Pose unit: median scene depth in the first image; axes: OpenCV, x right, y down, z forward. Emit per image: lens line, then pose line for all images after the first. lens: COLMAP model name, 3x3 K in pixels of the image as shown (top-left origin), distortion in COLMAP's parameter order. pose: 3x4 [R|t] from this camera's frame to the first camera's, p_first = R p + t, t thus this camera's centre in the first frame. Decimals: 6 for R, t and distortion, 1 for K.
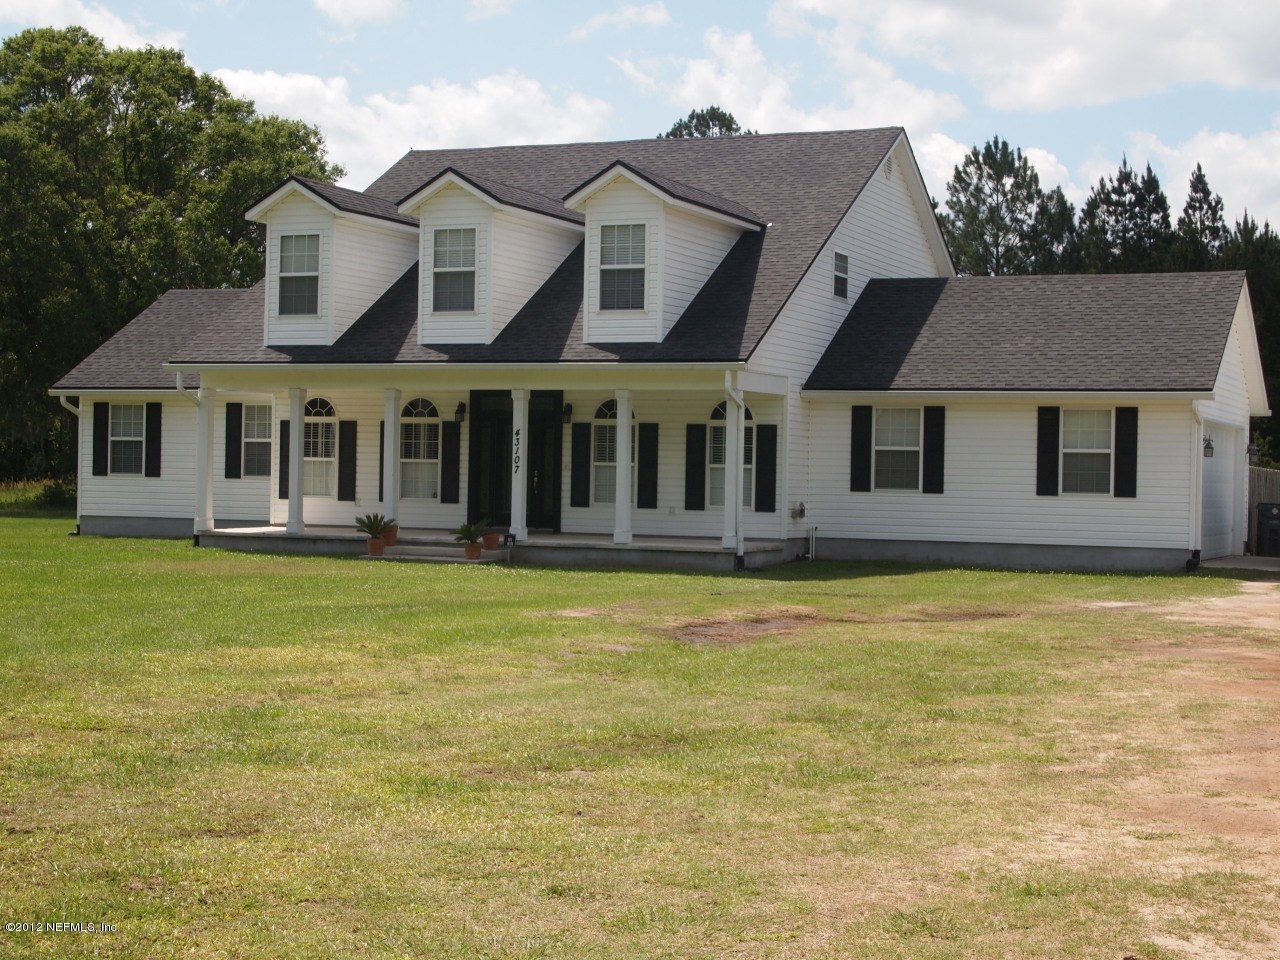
lens RADIAL K [[2210.4, 0, 640.0], [0, 2210.4, 480.0], [0, 0, 1]] dist [0.051267, 0.099113]
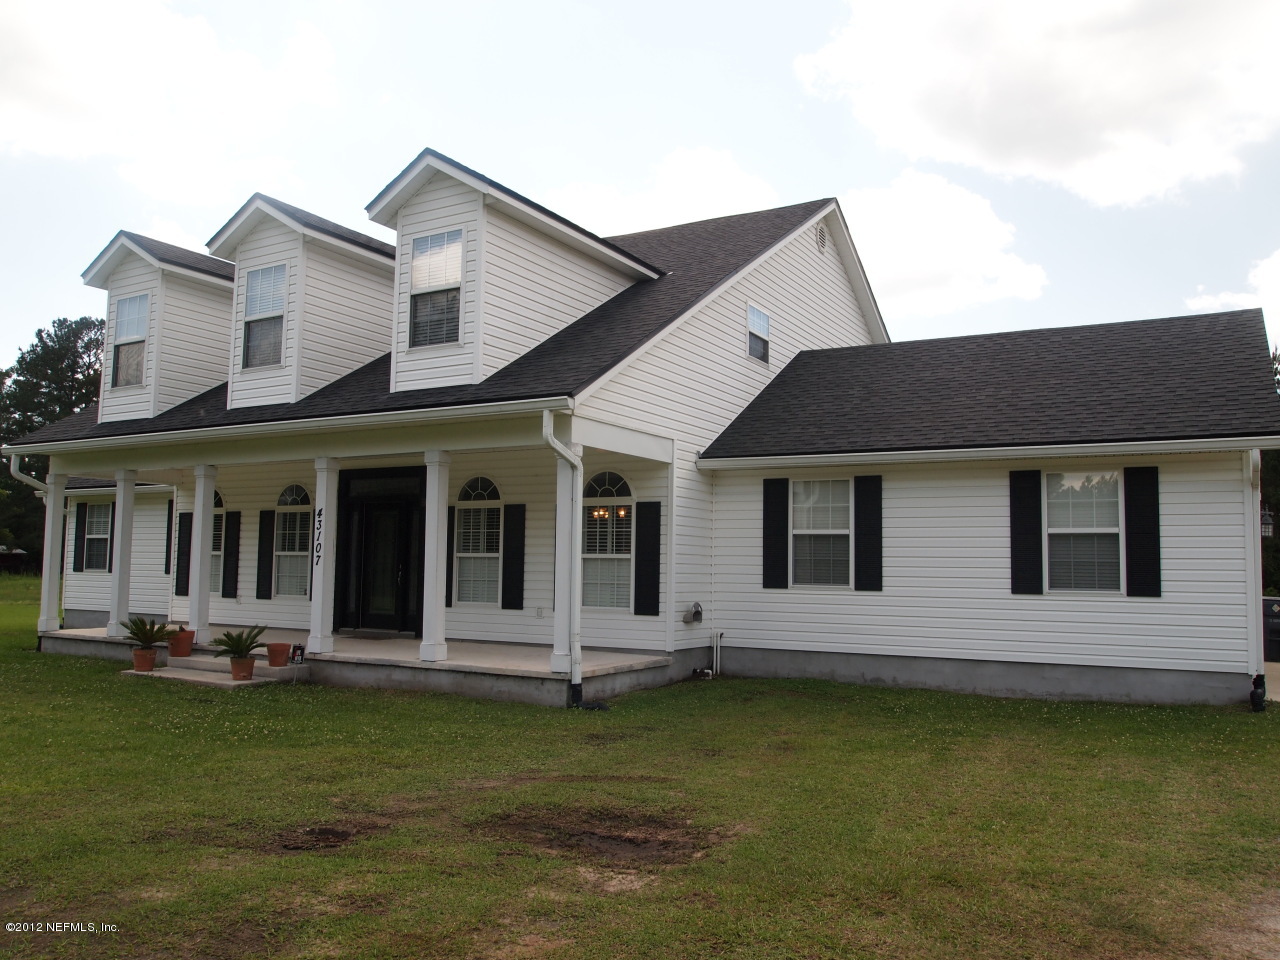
lens RADIAL K [[1043.1, 0, 640.0], [0, 1043.1, 480.0], [0, 0, 1]] dist [-0.028977, -0.002183]
pose [[0.992956, -0.012901, -0.117783, 0.097727], [0.001775, 0.995562, -0.094088, 0.001737], [0.118474, 0.093216, 0.988572, 0.637811]]
